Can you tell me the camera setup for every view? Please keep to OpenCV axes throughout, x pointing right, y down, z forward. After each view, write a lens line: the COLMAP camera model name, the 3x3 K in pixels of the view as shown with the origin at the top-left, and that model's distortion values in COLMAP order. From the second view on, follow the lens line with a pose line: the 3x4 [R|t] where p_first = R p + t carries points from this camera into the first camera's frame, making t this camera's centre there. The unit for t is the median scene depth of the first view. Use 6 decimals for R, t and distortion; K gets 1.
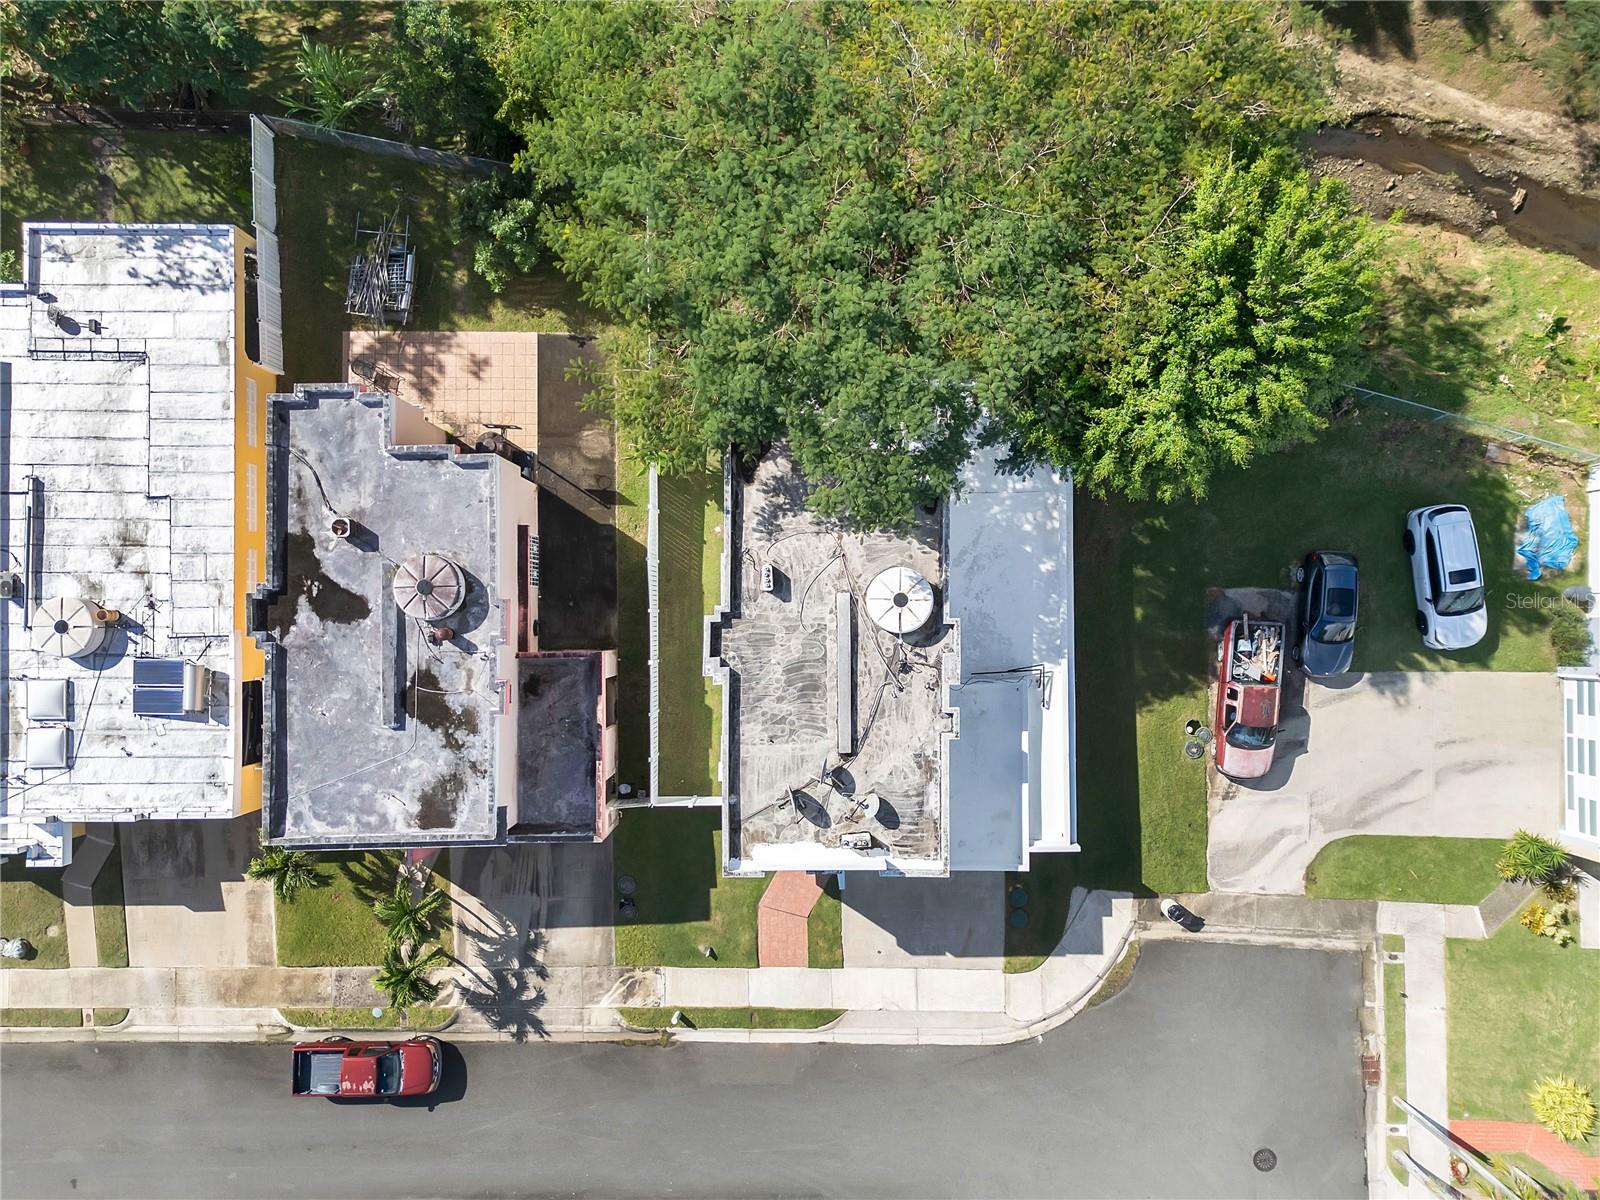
lens RADIAL K [[1123.1, 0, 786.9], [0, 1123.1, 615.6], [0, 0, 1]] dist [0.018474, -0.005924]
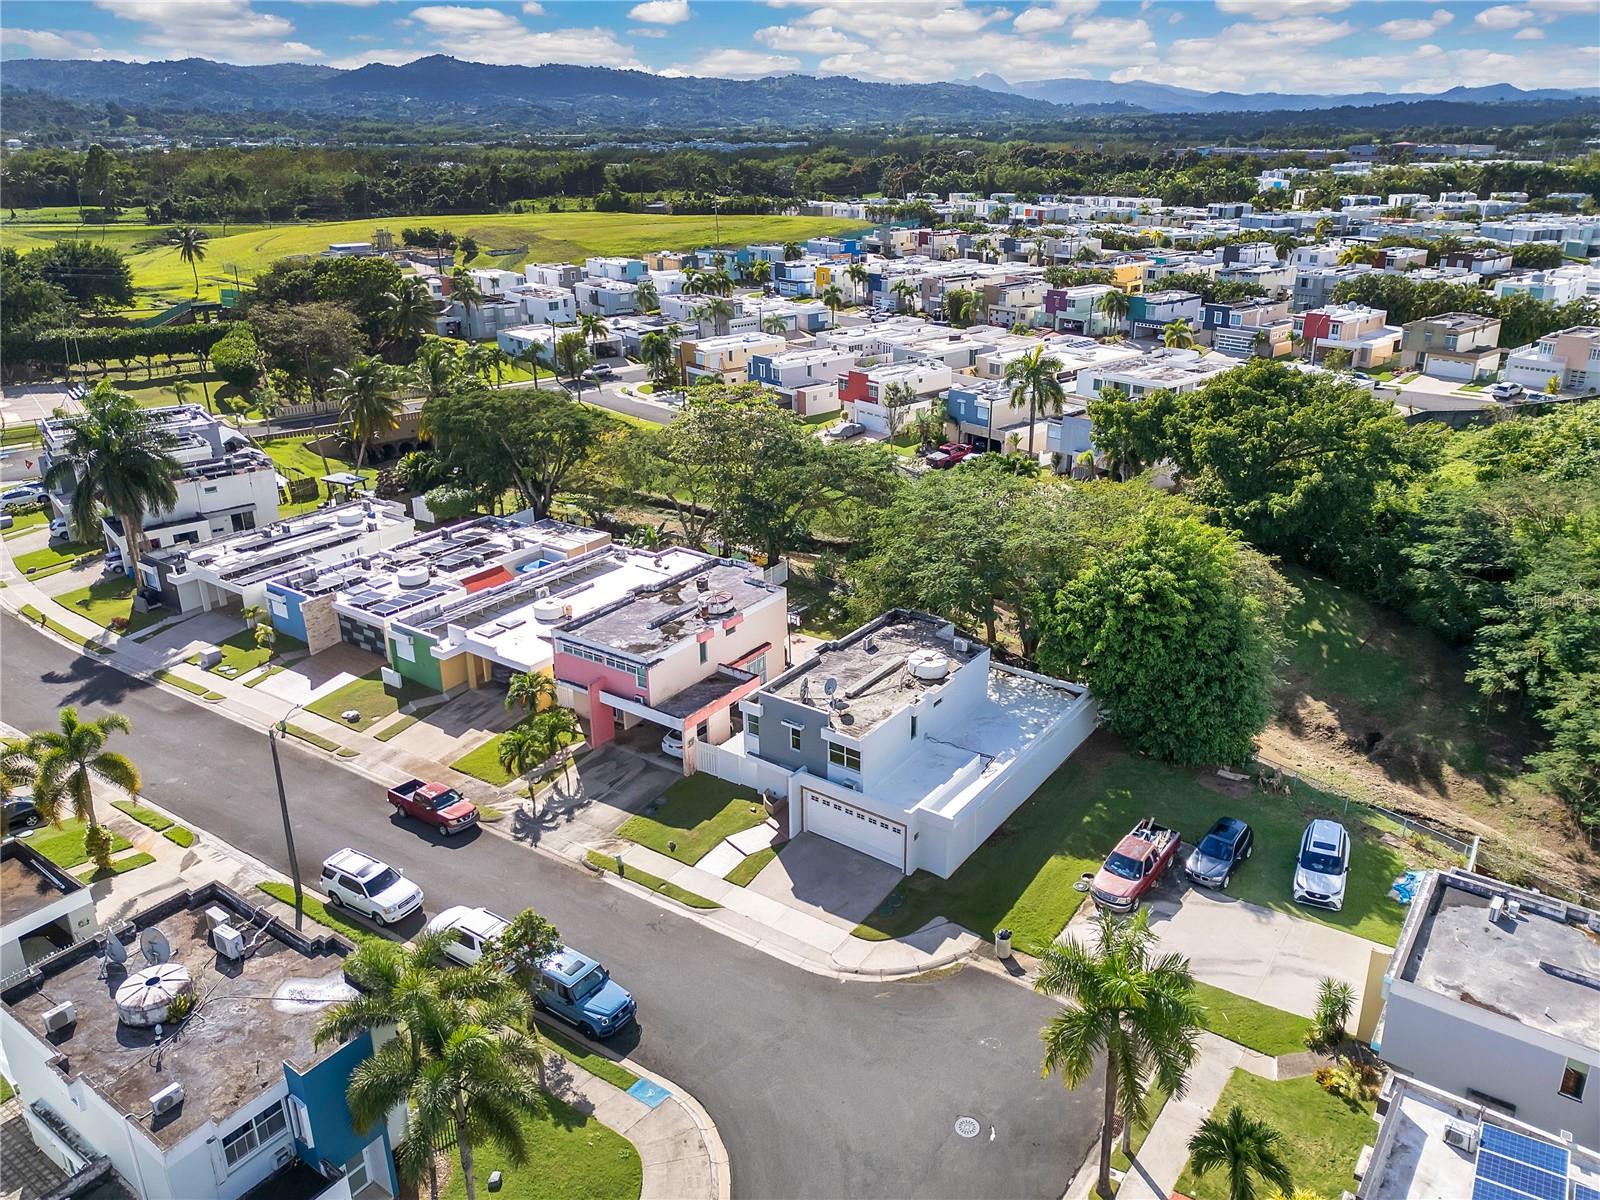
lens RADIAL K [[1131.7, 0, 828.2], [0, 1131.7, 597.5], [0, 0, 1]] dist [0.091166, -0.111473]
pose [[0.814102, 0.220842, -0.537092, 0.728572], [-0.580673, 0.321631, -0.747912, 1.096074], [0.007575, 0.920751, 0.390077, 0.221536]]
